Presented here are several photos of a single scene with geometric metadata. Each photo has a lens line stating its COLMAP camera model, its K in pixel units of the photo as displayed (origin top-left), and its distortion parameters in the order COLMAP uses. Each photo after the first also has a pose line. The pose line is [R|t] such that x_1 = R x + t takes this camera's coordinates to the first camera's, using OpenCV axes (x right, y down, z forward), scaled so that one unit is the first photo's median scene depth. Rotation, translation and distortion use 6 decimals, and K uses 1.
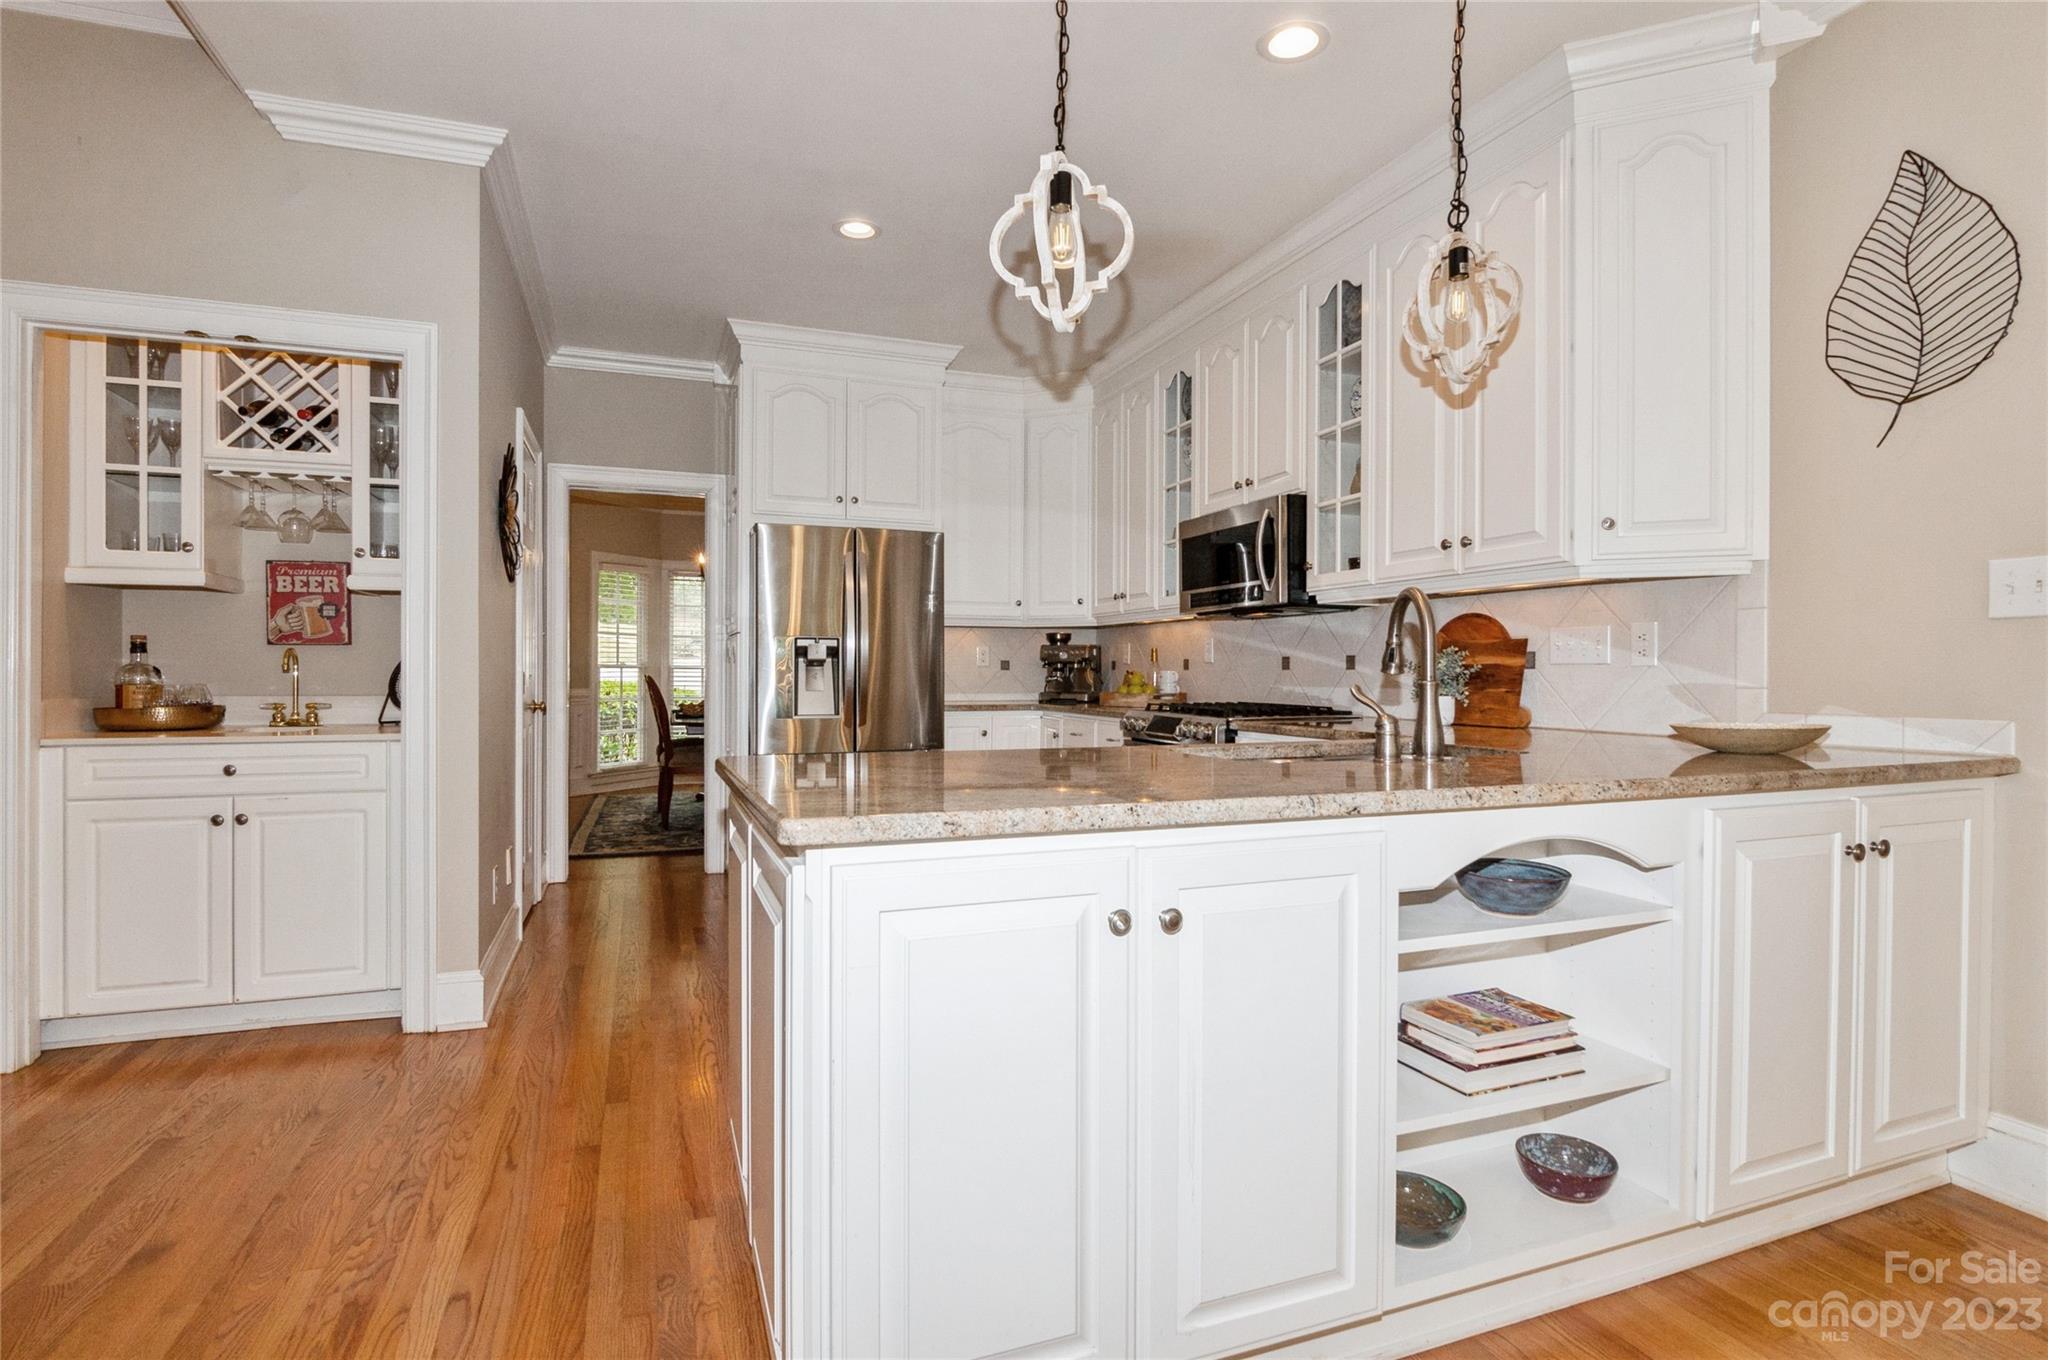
lens RADIAL K [[1000.8, 0, 1017.3], [0, 1000.8, 683.5], [0, 0, 1]] dist [-0.007470, -0.001299]
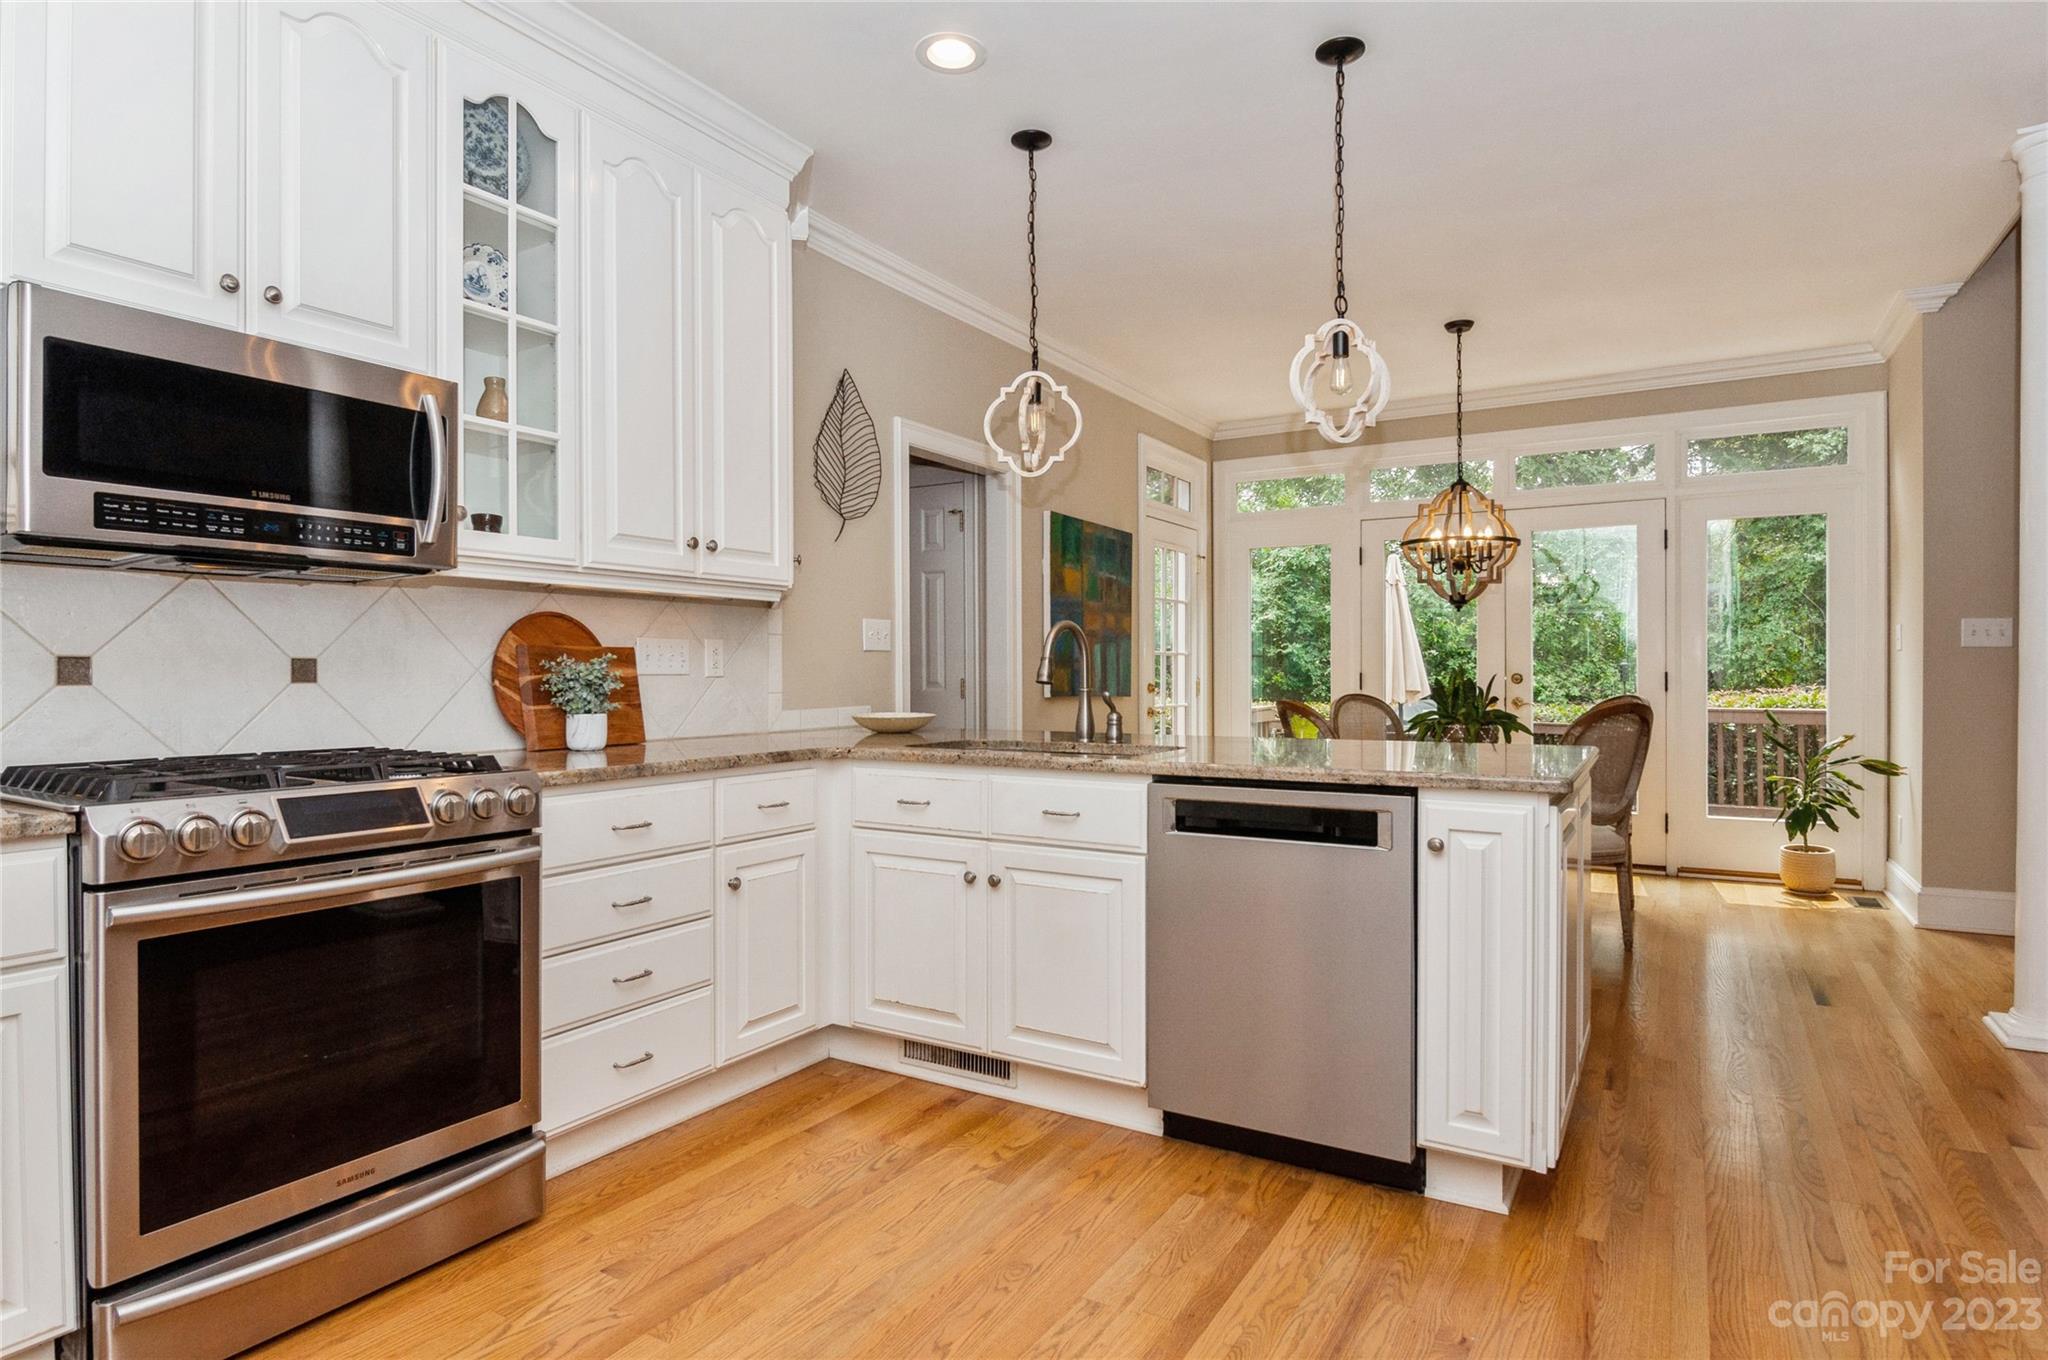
lens RADIAL K [[1112.9, 0, 1024.0], [0, 1112.9, 680.0], [0, 0, 1]] dist [0.001954, 0.000070]
pose [[-0.619923, -0.003907, 0.784653, -0.480691], [0.011476, 0.999836, 0.014045, -0.022711], [-0.784578, 0.017711, -0.619777, 1.218449]]
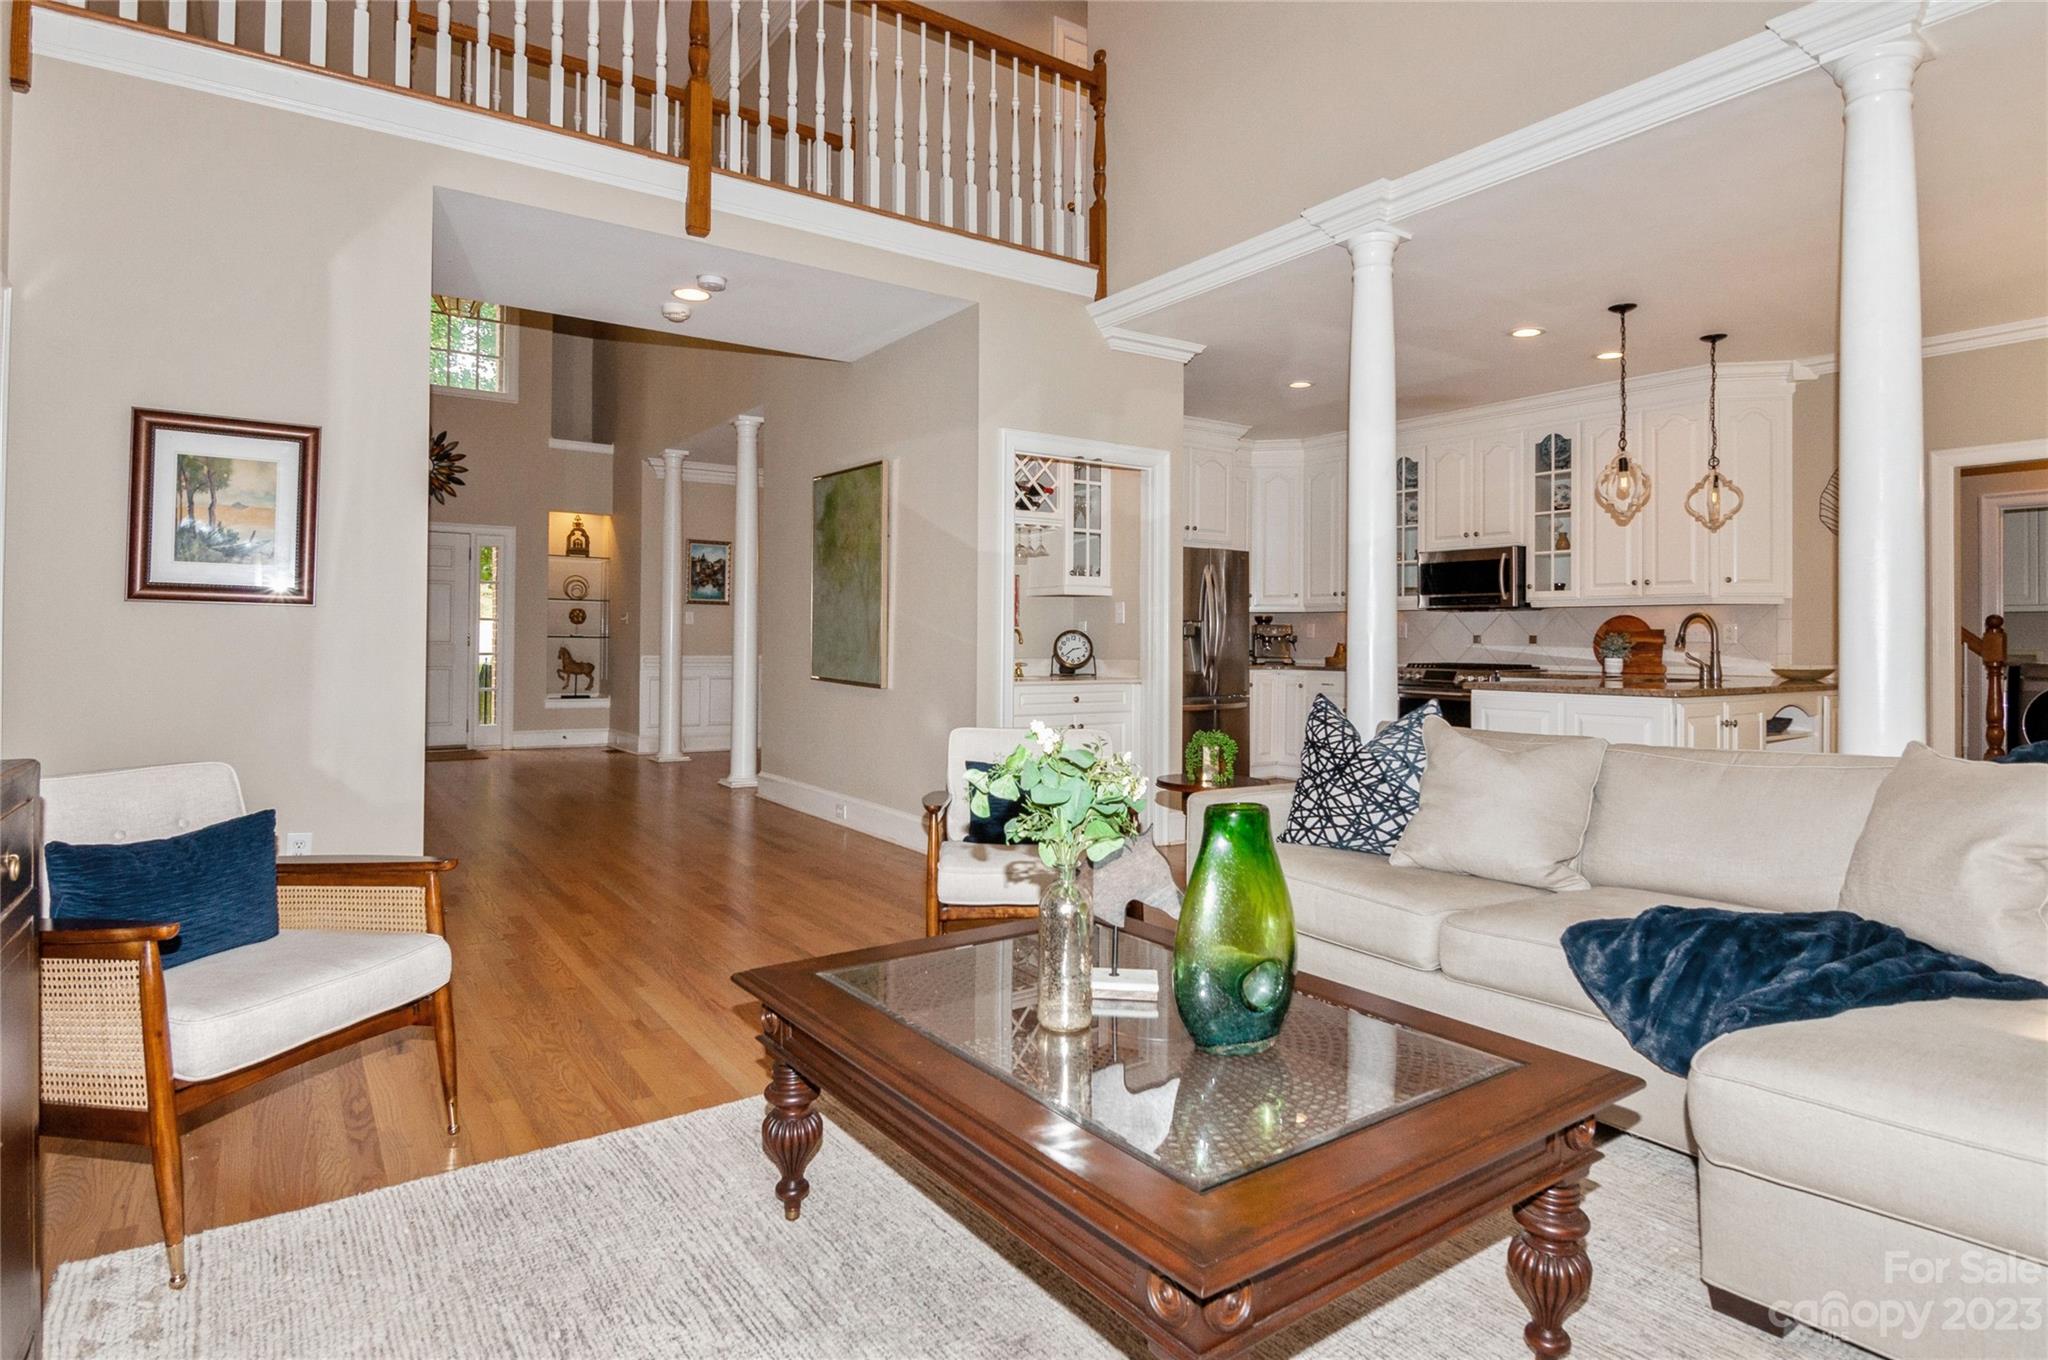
lens RADIAL K [[1102.0, 0, 1018.3], [0, 1102.0, 635.7], [0, 0, 1]] dist [0.002378, -0.000644]
pose [[0.968965, 0.005333, 0.247142, -1.158275], [-0.001781, 0.999892, -0.014592, 0.002255], [-0.247193, 0.013700, 0.968869, -0.740803]]
